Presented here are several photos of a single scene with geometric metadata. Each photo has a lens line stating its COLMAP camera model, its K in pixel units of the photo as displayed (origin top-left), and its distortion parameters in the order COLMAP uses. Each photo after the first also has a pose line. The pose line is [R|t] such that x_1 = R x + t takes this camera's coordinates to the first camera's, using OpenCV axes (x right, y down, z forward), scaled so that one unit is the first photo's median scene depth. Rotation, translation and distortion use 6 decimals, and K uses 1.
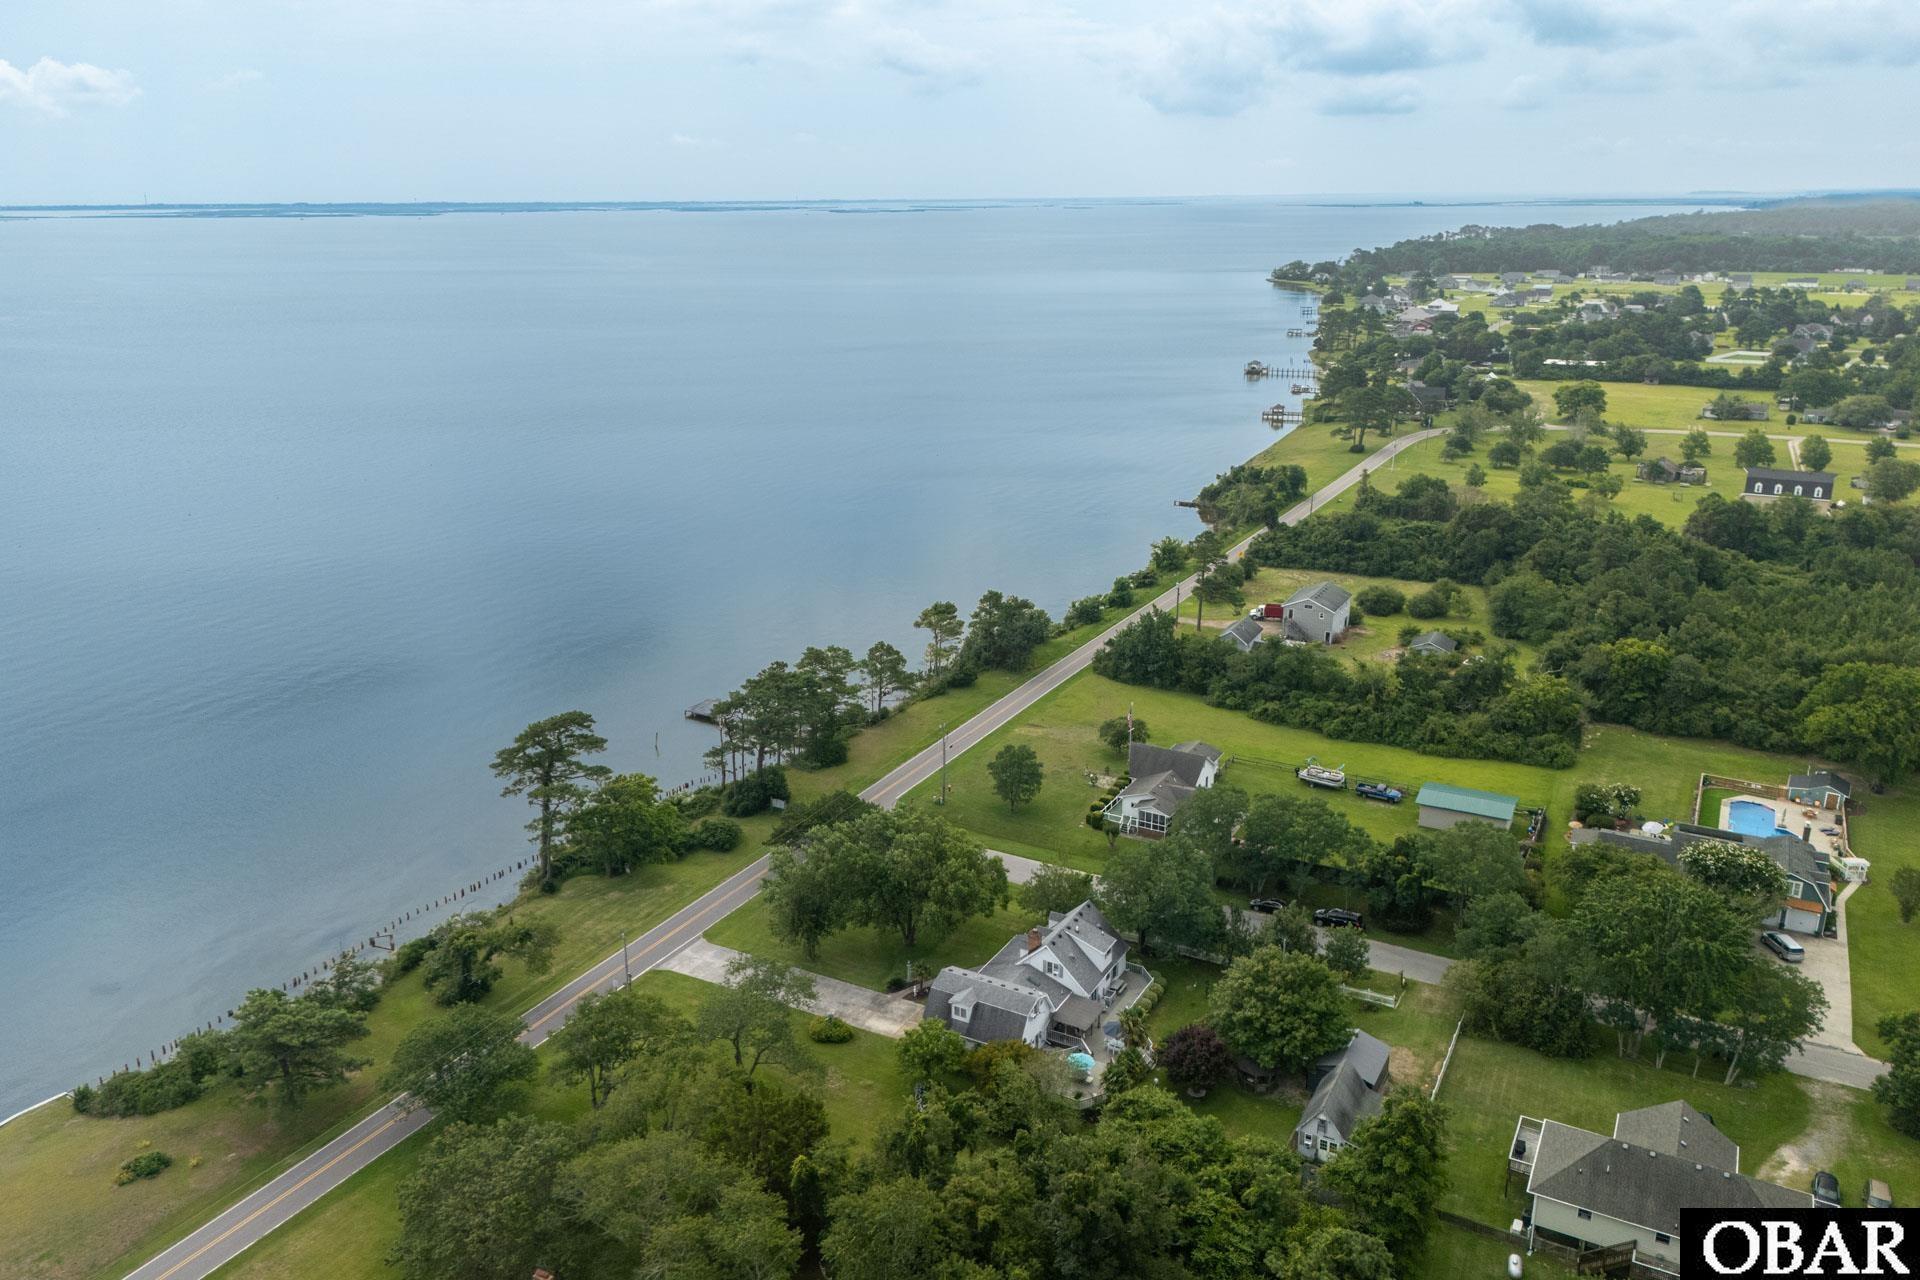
lens RADIAL K [[1423.5, 0, 962.1], [0, 1423.5, 629.6], [0, 0, 1]] dist [0.035315, -0.023896]
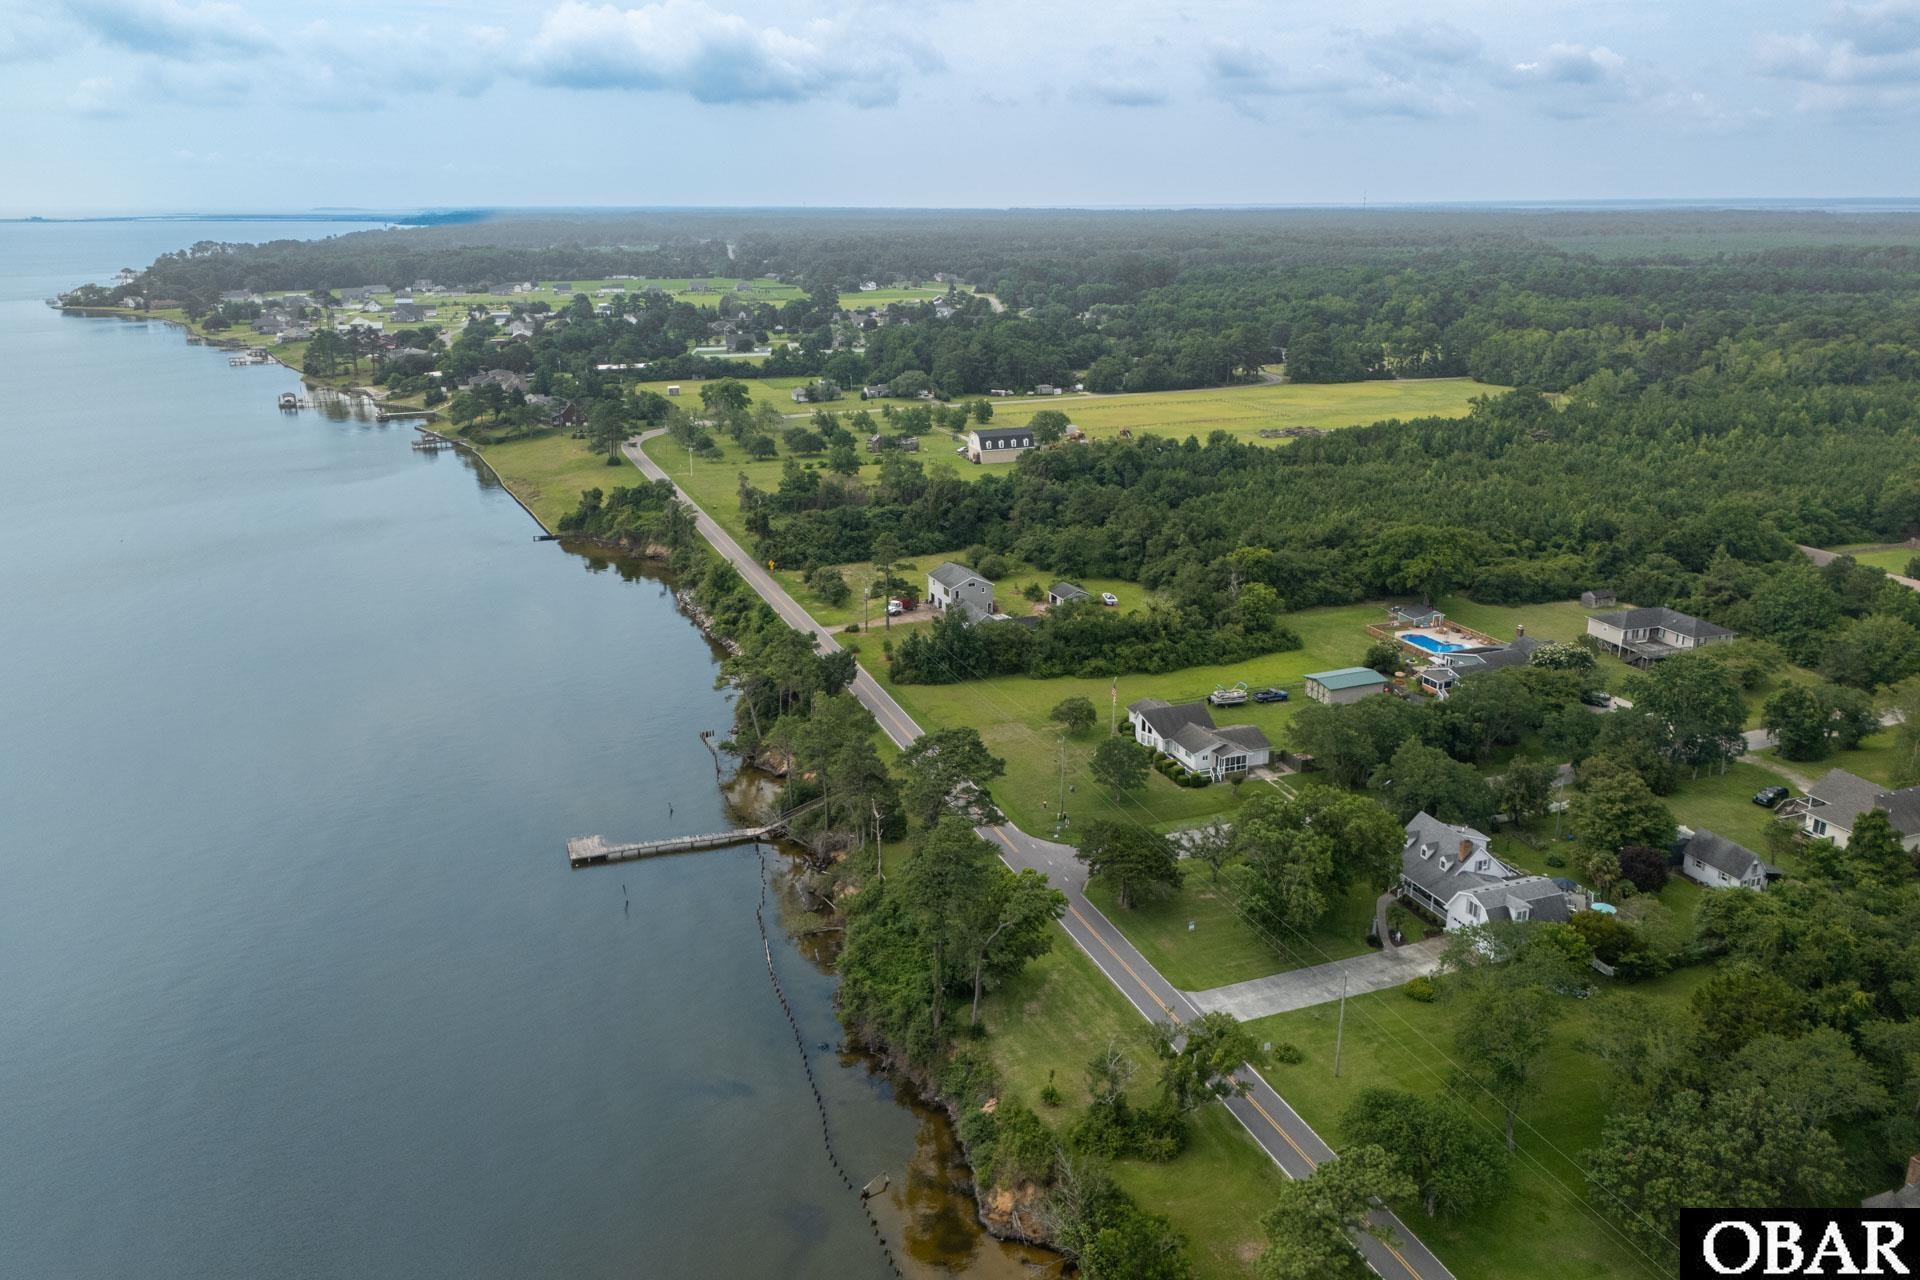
lens RADIAL K [[1423.5, 0, 963.8], [0, 1423.5, 652.5], [0, 0, 1]] dist [0.035315, -0.023896]
pose [[0.629215, -0.228817, 0.742786, -0.228206], [0.225743, 0.968287, 0.107056, -0.032943], [-0.743726, 0.100317, 0.660915, 0.115821]]
